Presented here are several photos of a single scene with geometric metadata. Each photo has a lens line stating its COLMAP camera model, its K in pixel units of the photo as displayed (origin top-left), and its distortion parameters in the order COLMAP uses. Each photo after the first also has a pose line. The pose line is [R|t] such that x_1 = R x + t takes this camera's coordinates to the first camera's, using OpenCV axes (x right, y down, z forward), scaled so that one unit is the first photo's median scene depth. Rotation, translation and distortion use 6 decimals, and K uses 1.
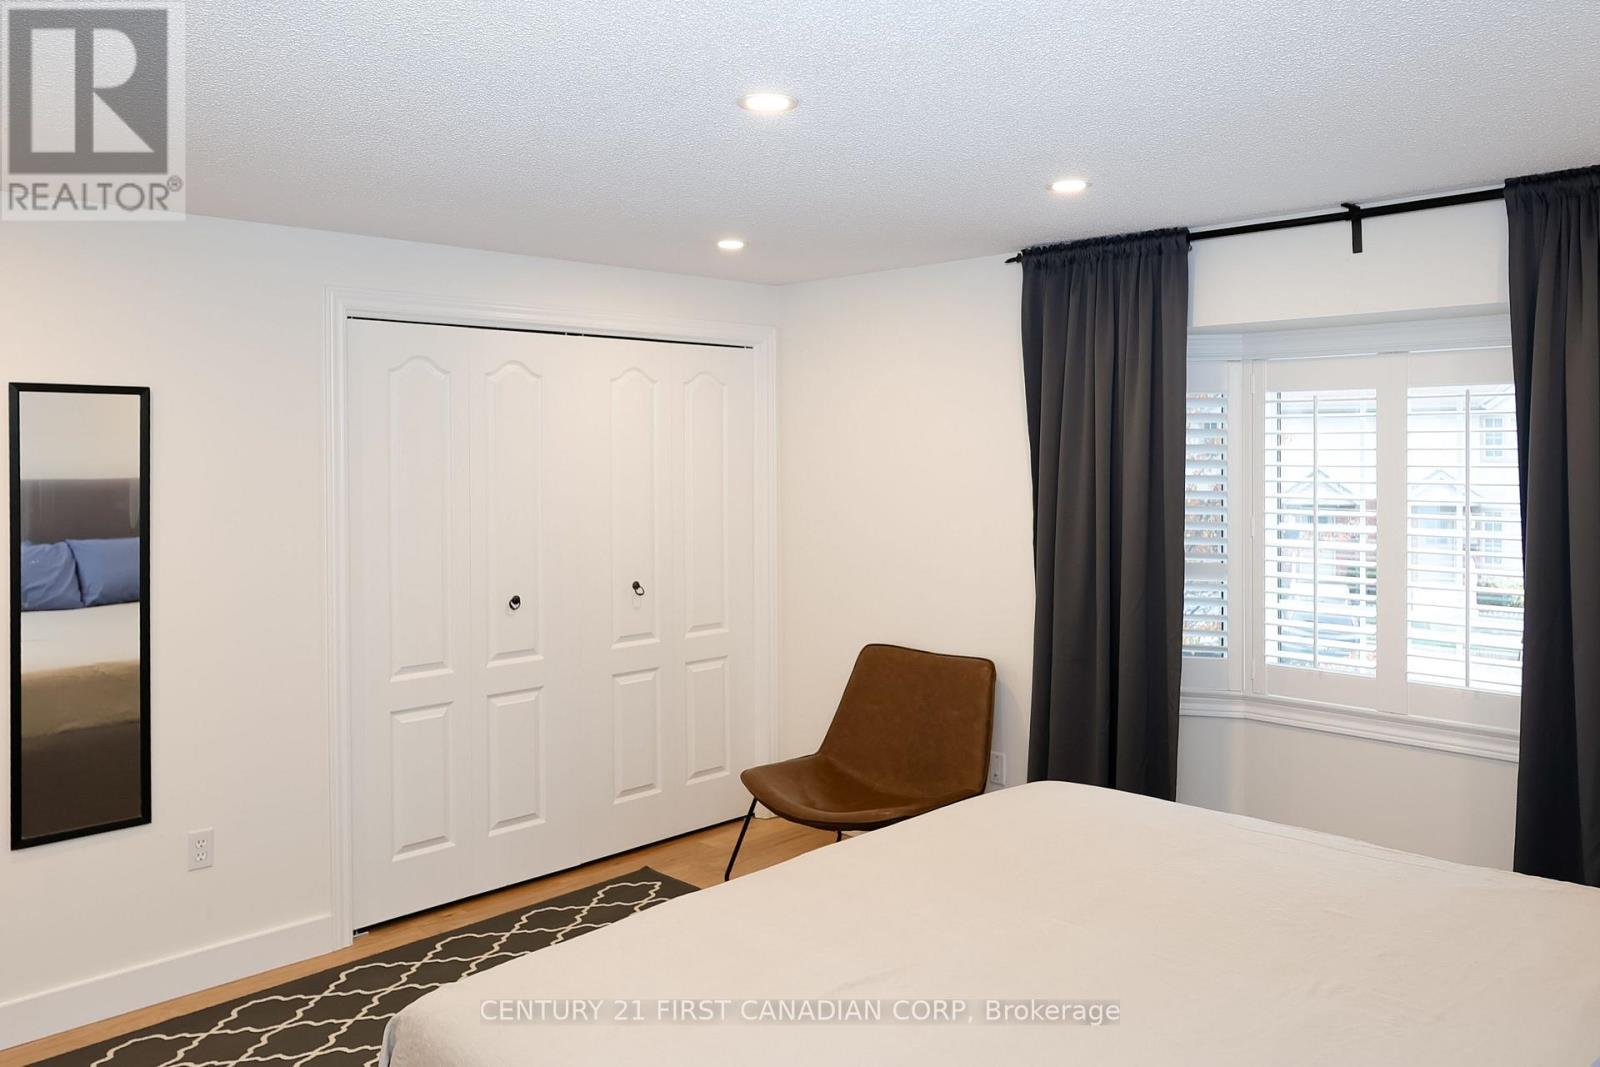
lens RADIAL K [[1196.2, 0, 800.0], [0, 1196.2, 533.5], [0, 0, 1]] dist [0.002075, 0.000410]
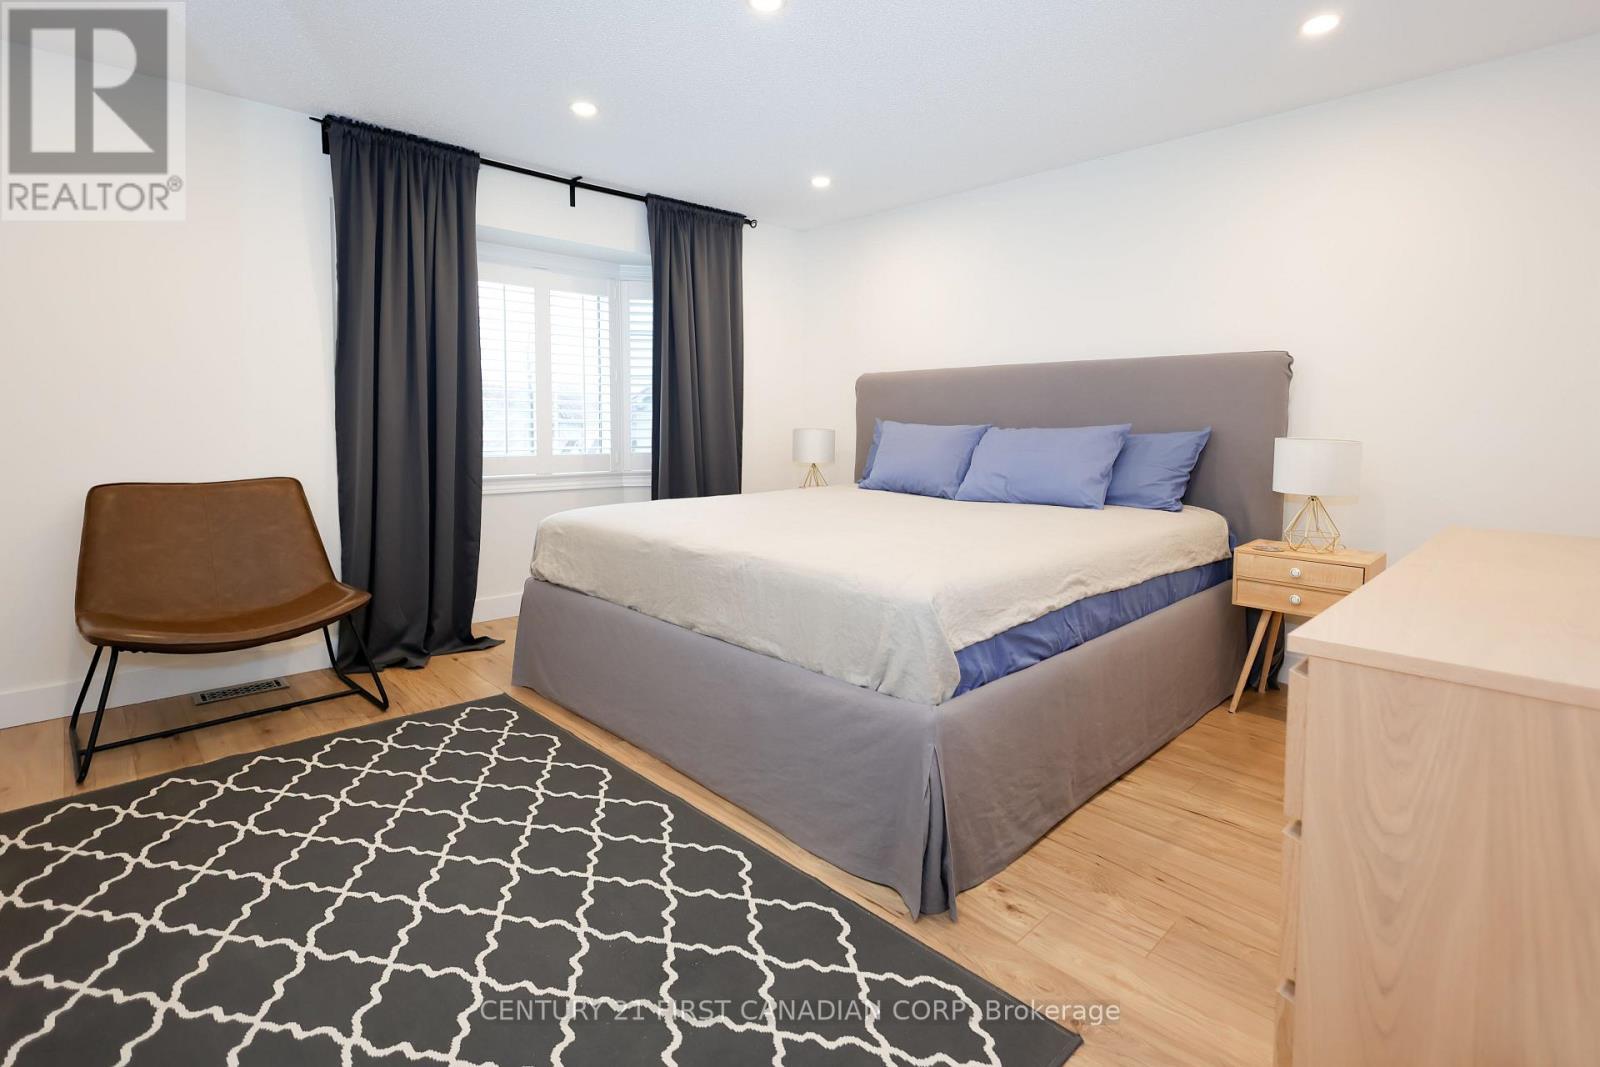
lens RADIAL K [[1196.2, 0, 800.0], [0, 1196.2, 533.5], [0, 0, 1]] dist [0.002075, 0.000410]
pose [[-0.066748, -0.115125, 0.991106, -1.164385], [-0.014087, 0.993331, 0.114435, 0.025219], [-0.997670, -0.006324, -0.067925, 0.714395]]
